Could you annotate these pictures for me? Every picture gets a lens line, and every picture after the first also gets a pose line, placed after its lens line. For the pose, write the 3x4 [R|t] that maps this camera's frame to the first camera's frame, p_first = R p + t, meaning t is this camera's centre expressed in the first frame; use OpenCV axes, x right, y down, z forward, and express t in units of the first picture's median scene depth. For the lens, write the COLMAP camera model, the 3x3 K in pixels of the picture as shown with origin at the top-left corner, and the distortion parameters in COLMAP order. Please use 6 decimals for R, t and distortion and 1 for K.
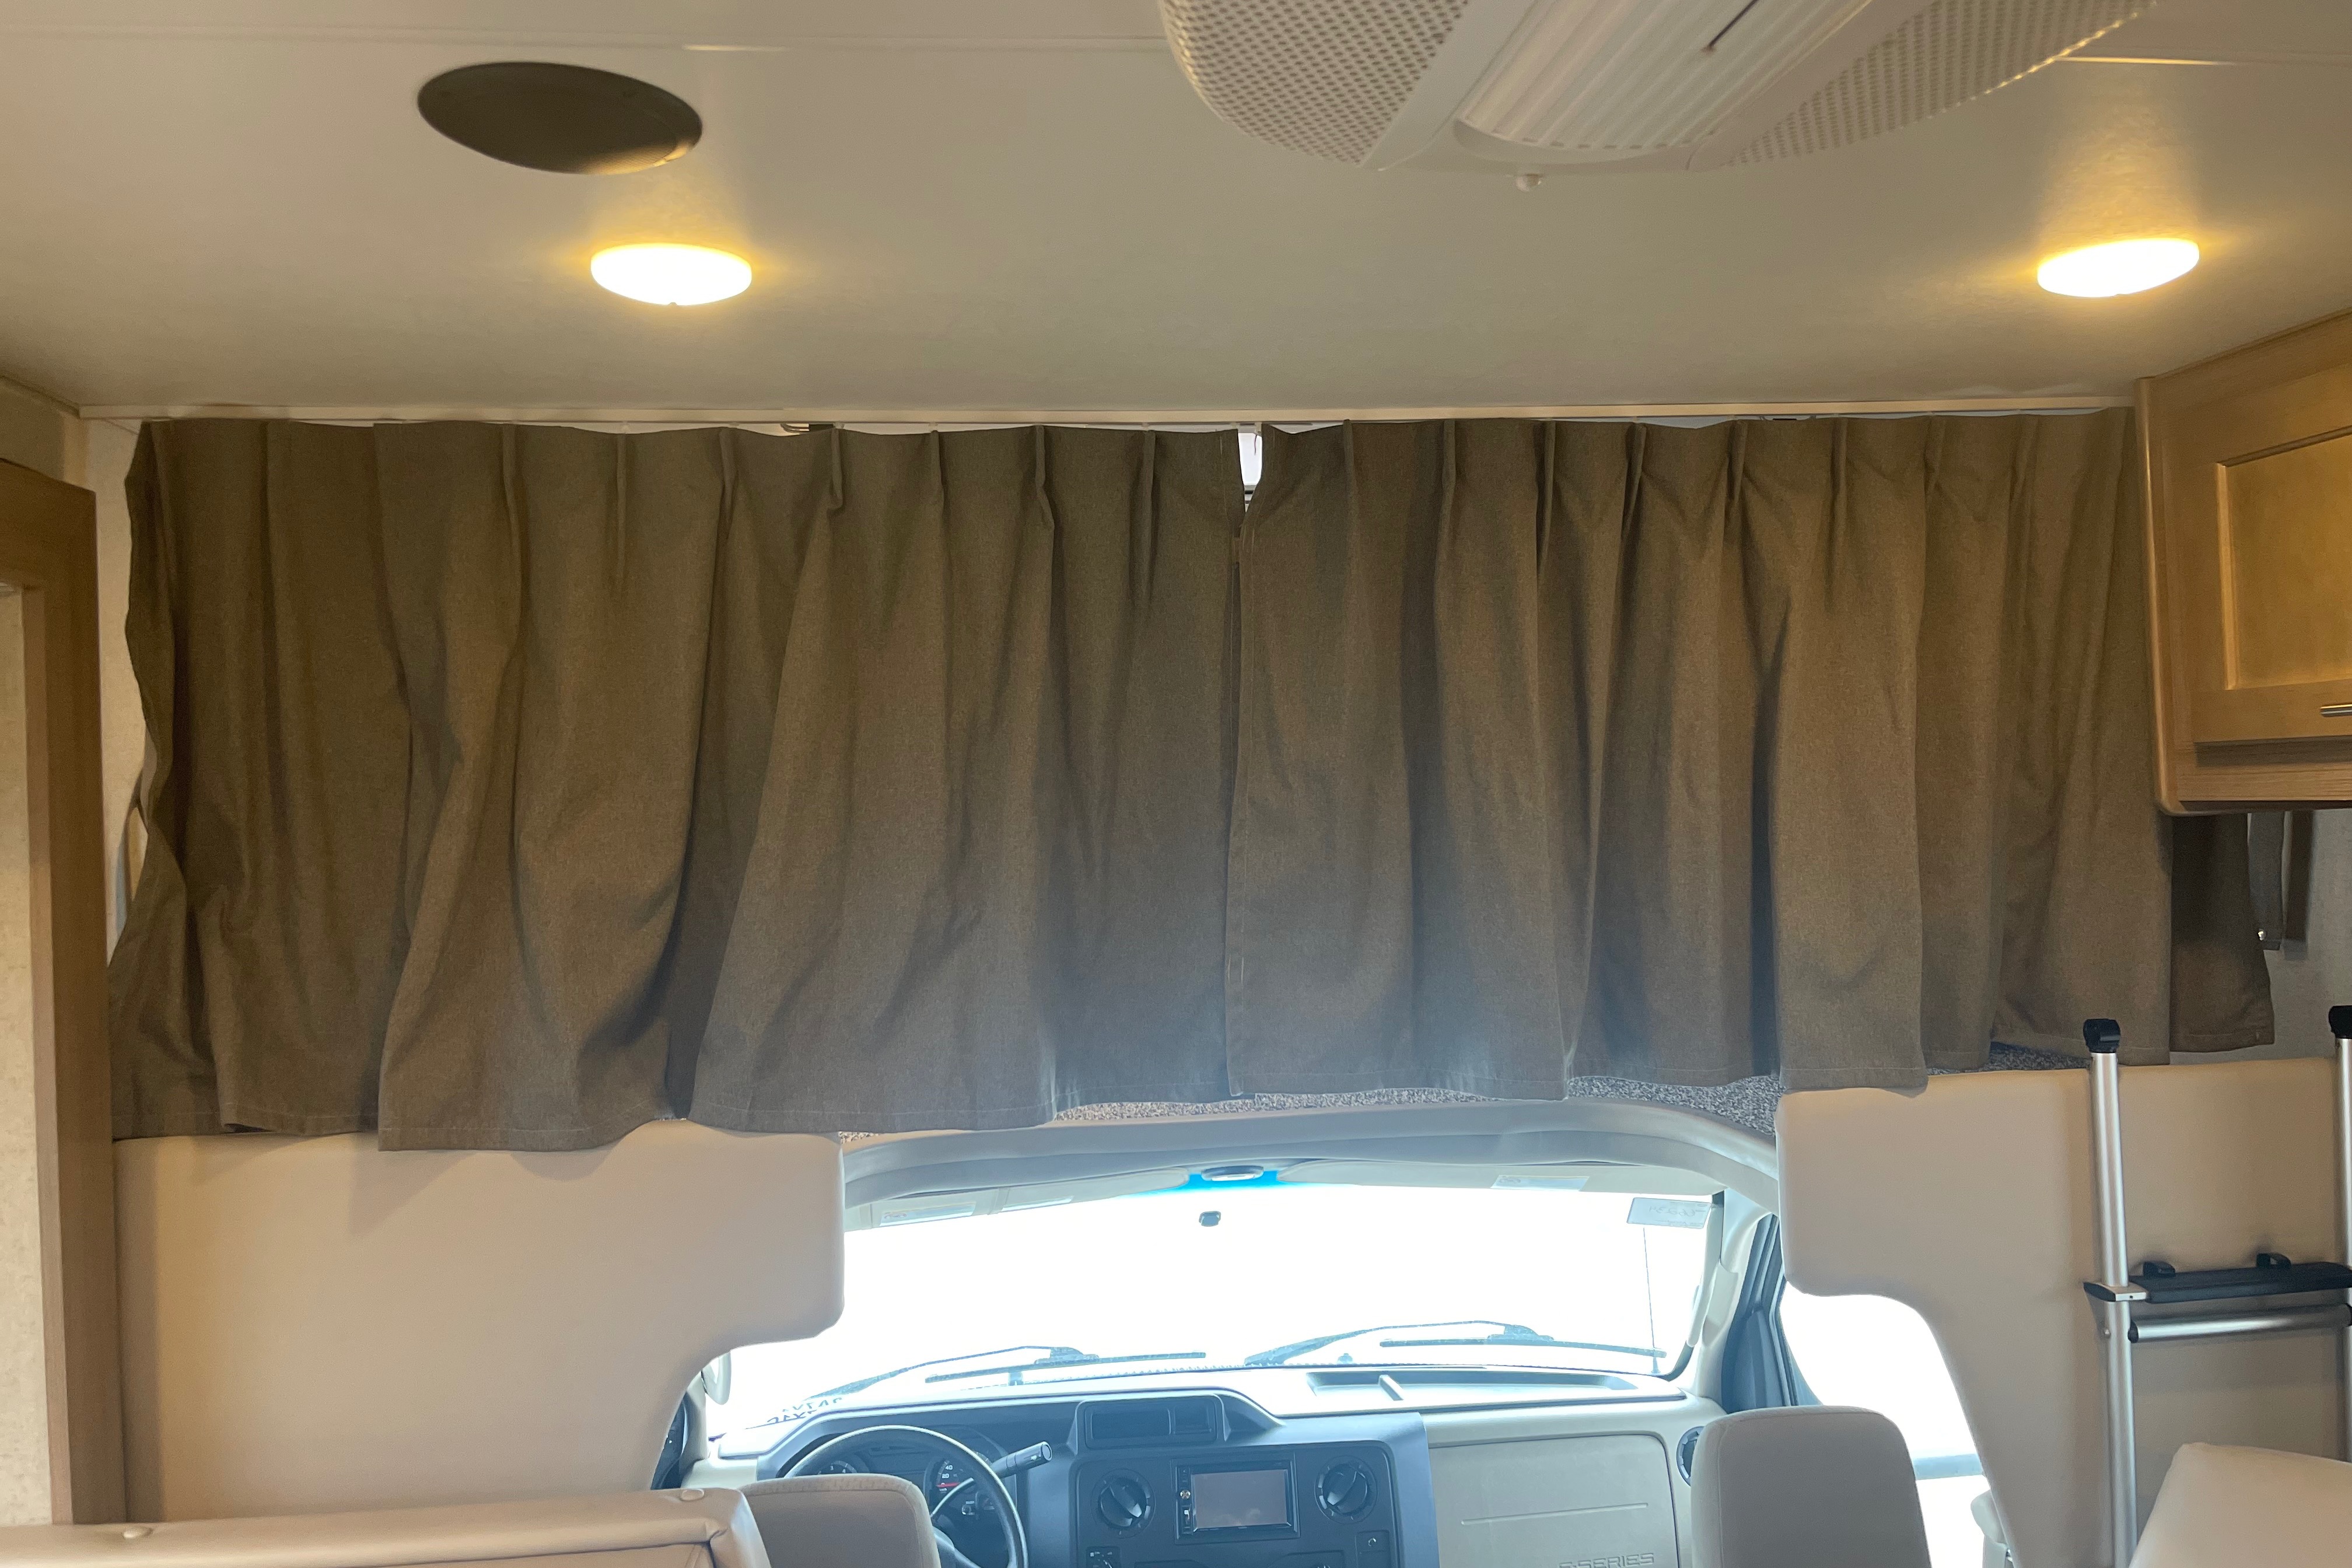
lens RADIAL K [[1800.9, 0, 1167.2], [0, 1800.9, 763.4], [0, 0, 1]] dist [0.047566, -0.062555]
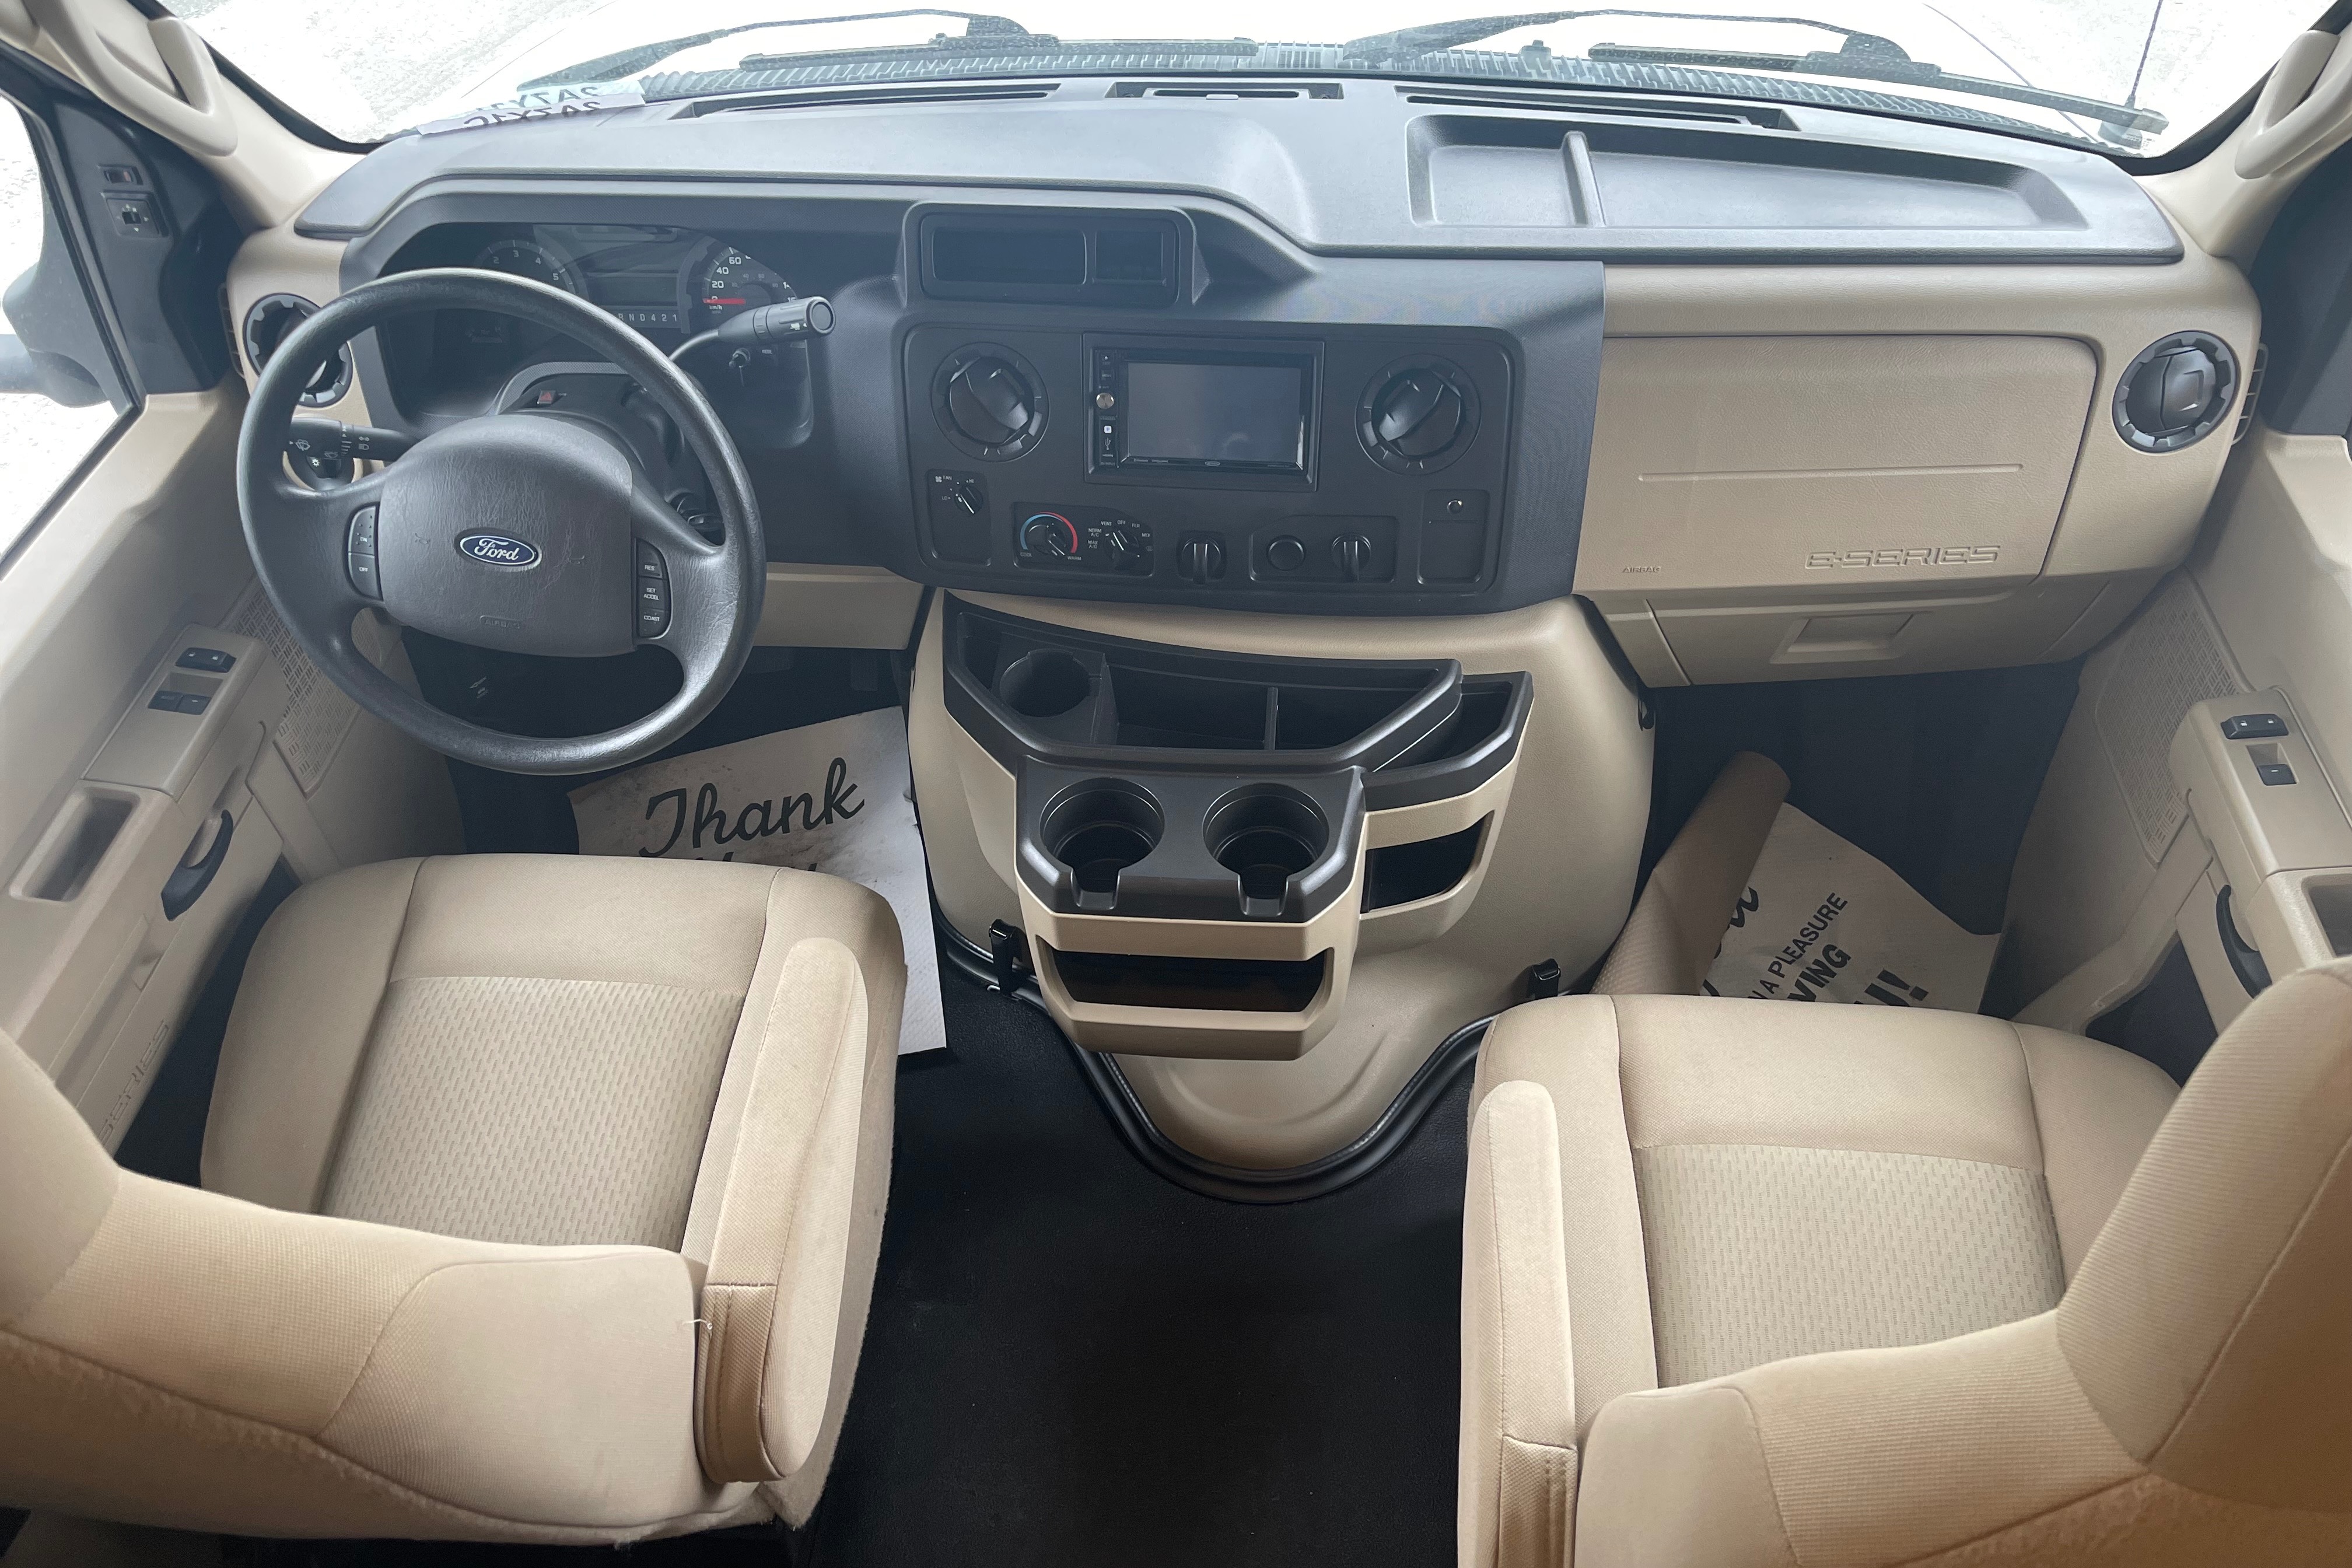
lens RADIAL K [[1730.4, 0, 1186.3], [0, 1730.4, 787.8], [0, 0, 1]] dist [0.088789, -0.123886]
pose [[0.985589, 0.124814, -0.114176, 0.100785], [0.002036, 0.666166, 0.745801, 0.099231], [0.169147, -0.735286, 0.656311, 0.570566]]
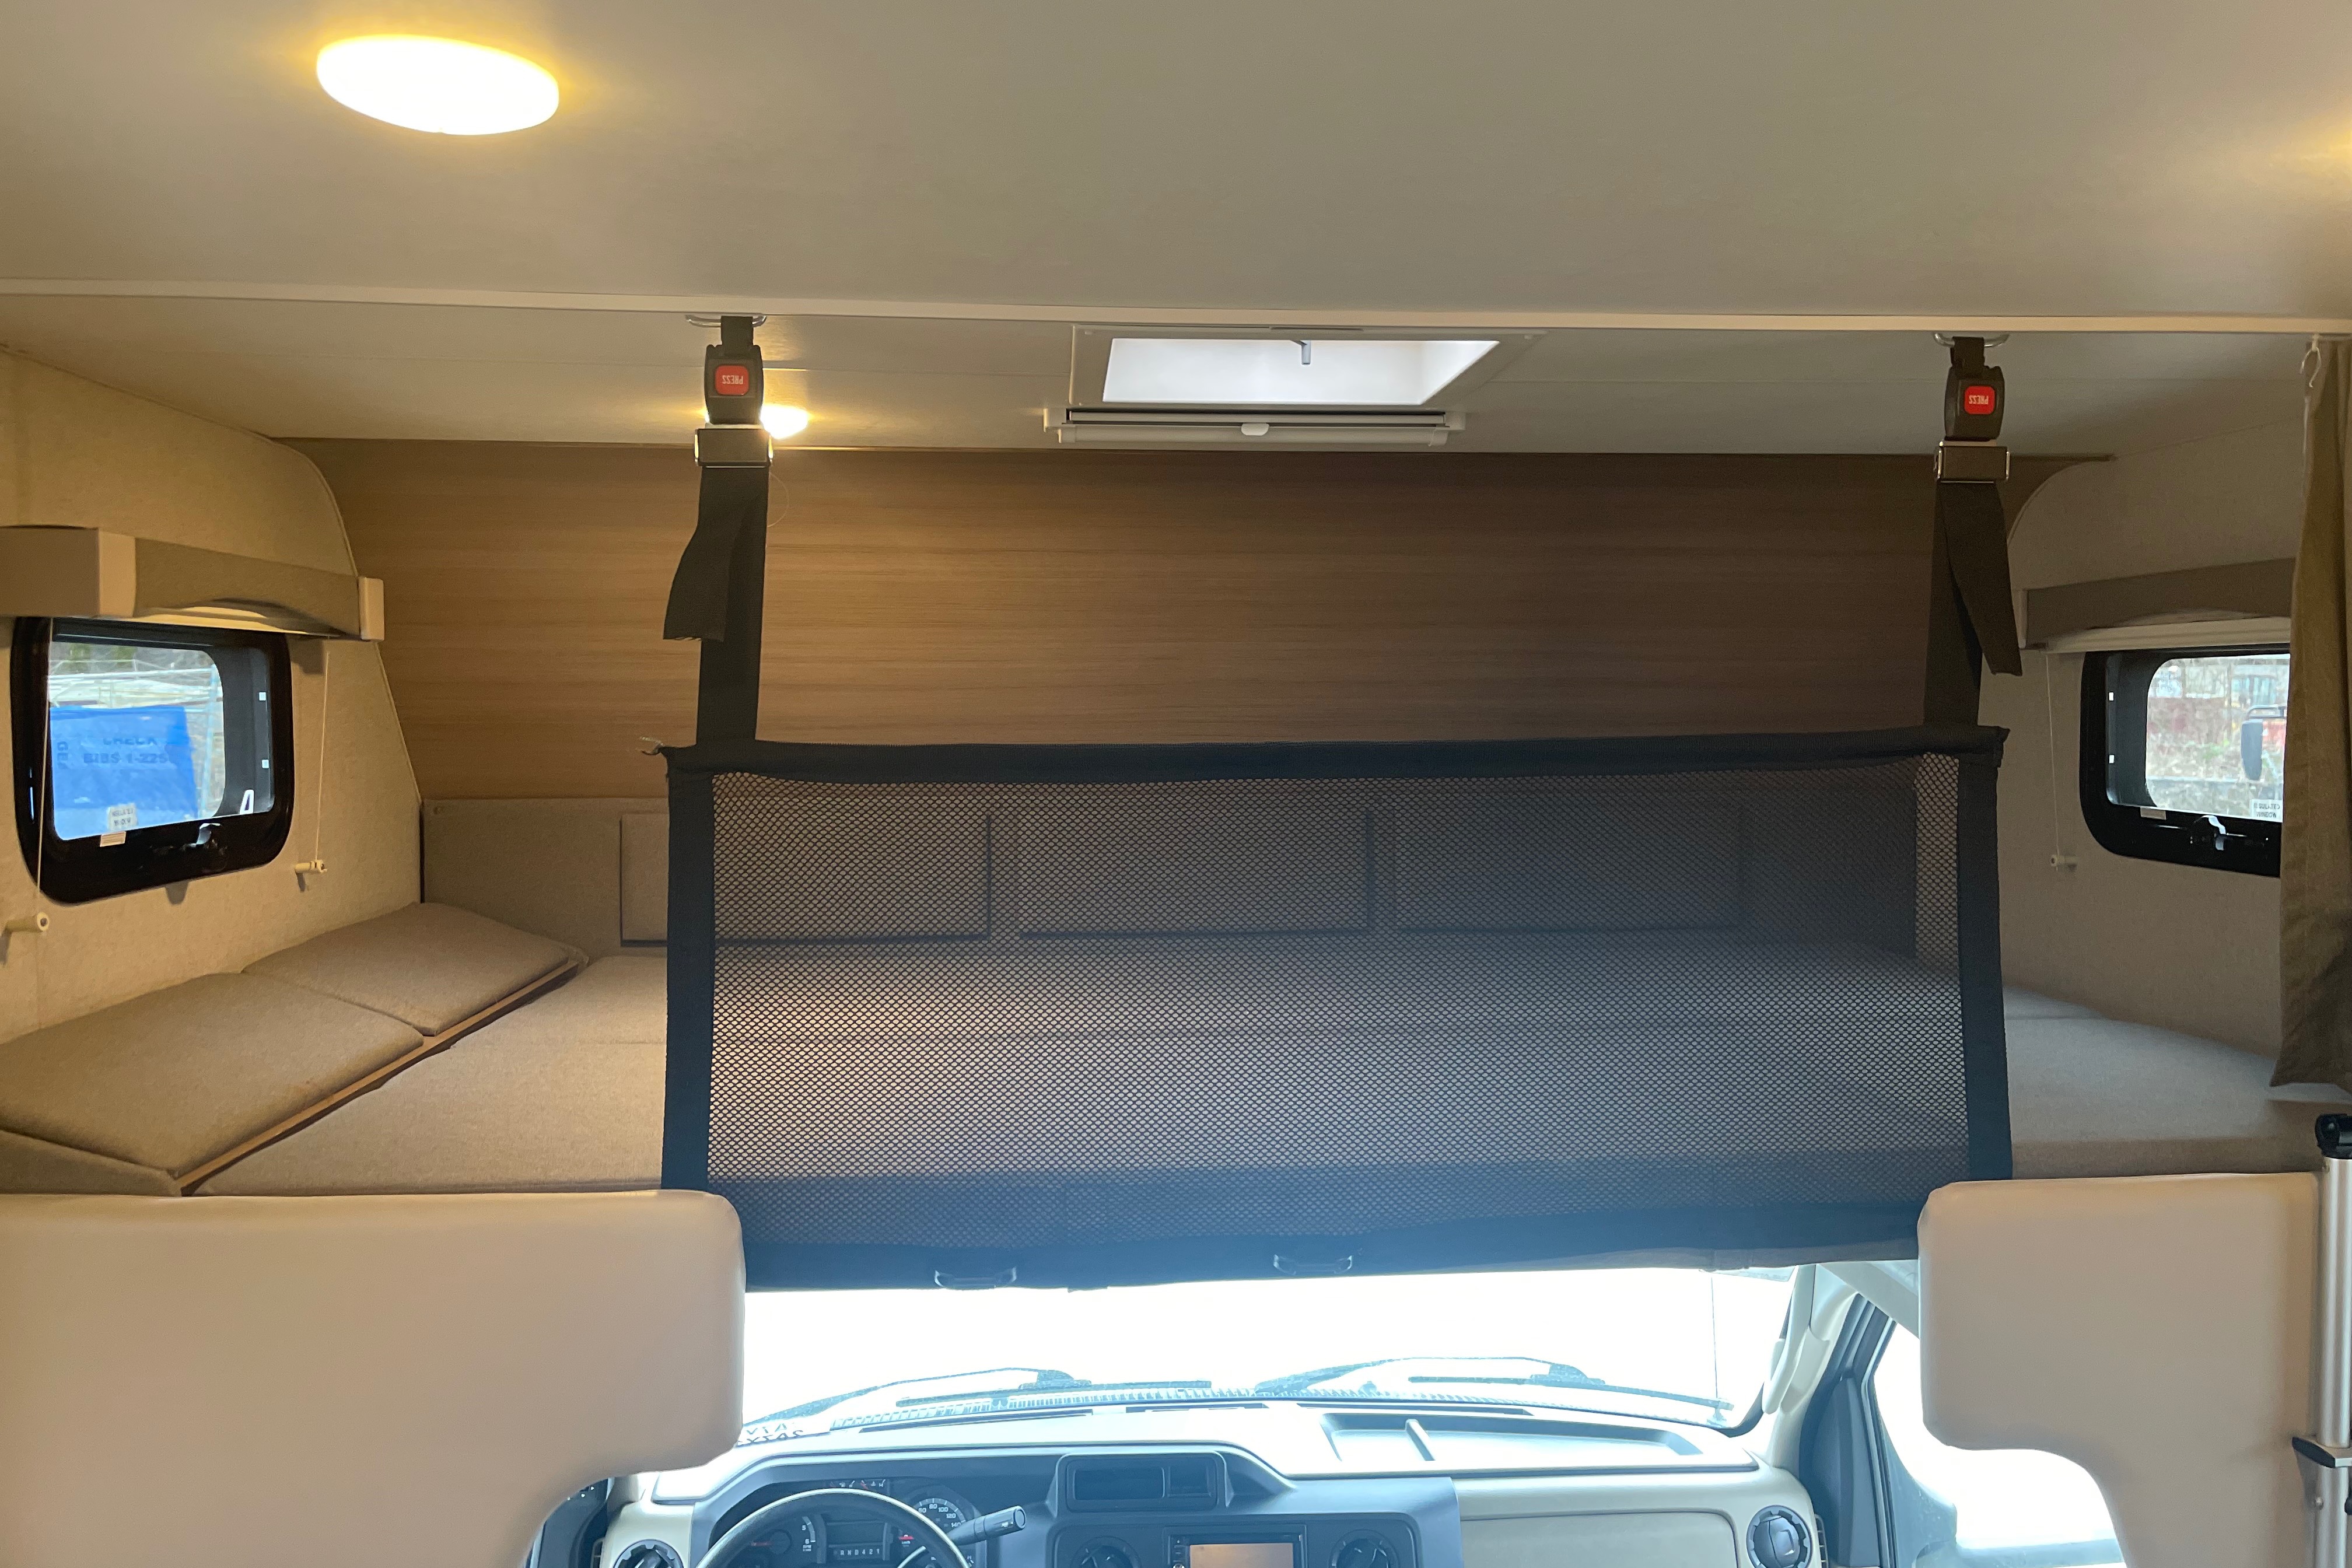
lens RADIAL K [[1800.9, 0, 1167.2], [0, 1800.9, 763.4], [0, 0, 1]] dist [0.047566, -0.062555]
pose [[0.999271, 0.029479, -0.024276, 0.013804], [-0.028176, 0.998231, 0.052362, -0.027657], [0.025777, -0.051640, 0.998333, 0.144322]]
